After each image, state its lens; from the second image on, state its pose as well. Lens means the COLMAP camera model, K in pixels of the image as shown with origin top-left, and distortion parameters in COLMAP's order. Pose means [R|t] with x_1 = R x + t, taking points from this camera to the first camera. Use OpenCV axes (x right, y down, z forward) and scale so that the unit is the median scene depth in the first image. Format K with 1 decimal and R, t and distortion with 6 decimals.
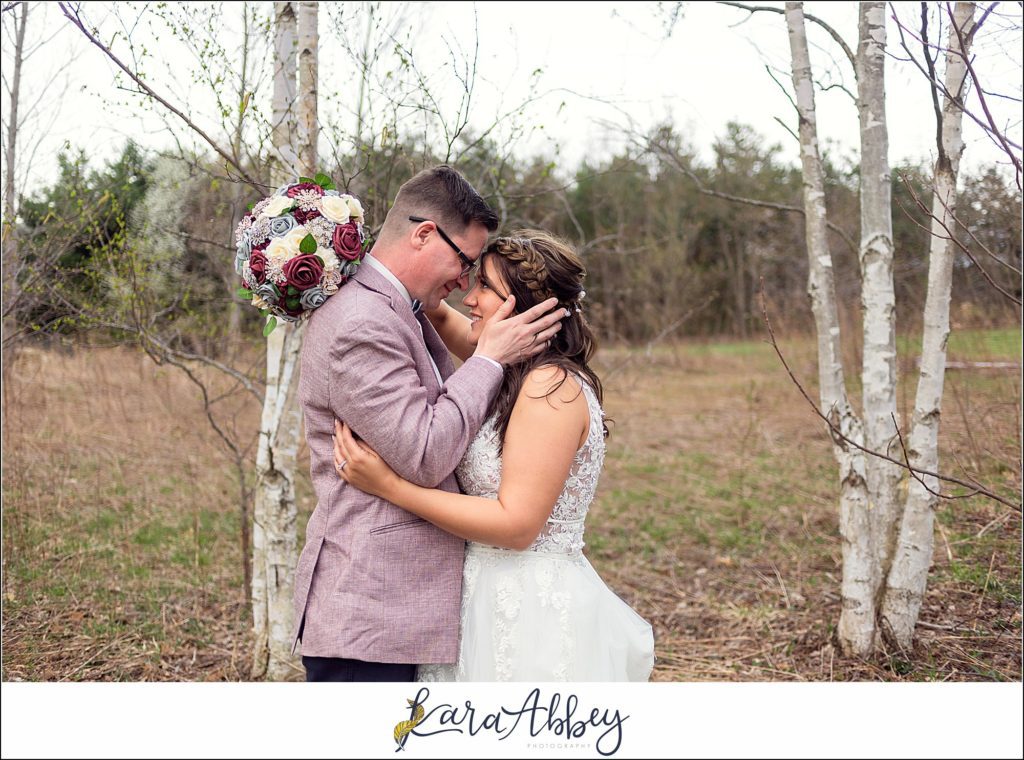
lens RADIAL K [[993.8, 0, 507.3], [0, 993.8, 363.6], [0, 0, 1]] dist [-0.005835, -0.003735]
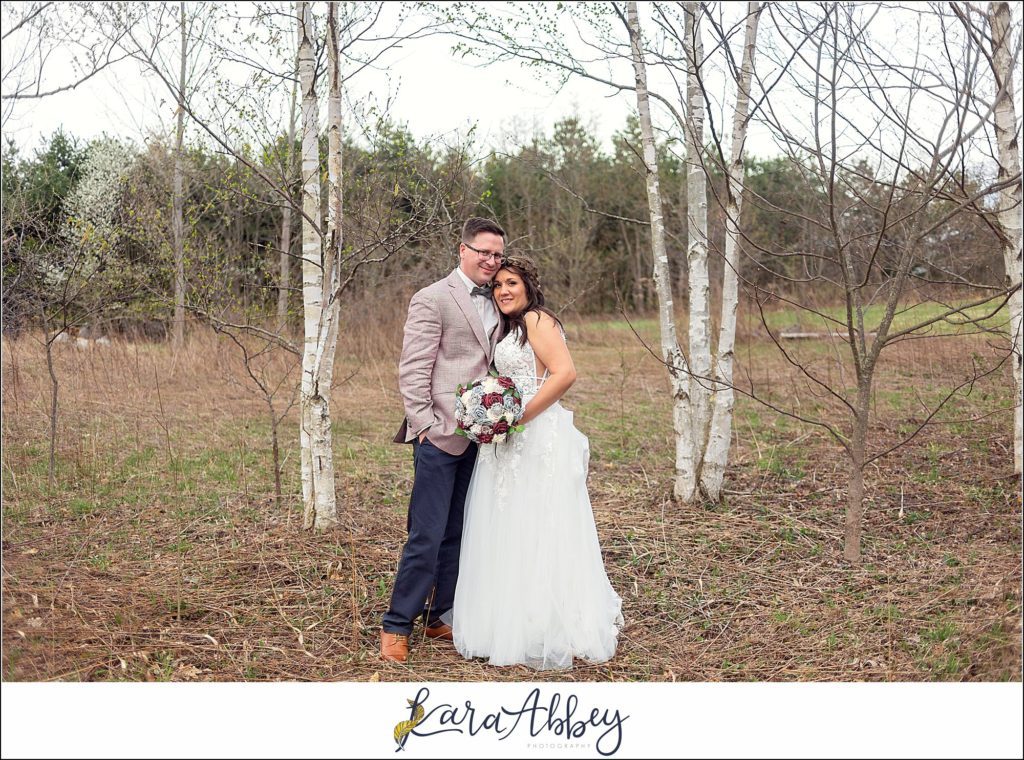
lens RADIAL K [[993.8, 0, 507.3], [0, 993.8, 363.6], [0, 0, 1]] dist [-0.005835, -0.003735]
pose [[0.995728, -0.015012, 0.091111, -0.075878], [0.013342, 0.999732, 0.018915, 0.030263], [-0.091371, -0.017619, 0.995661, -0.558339]]
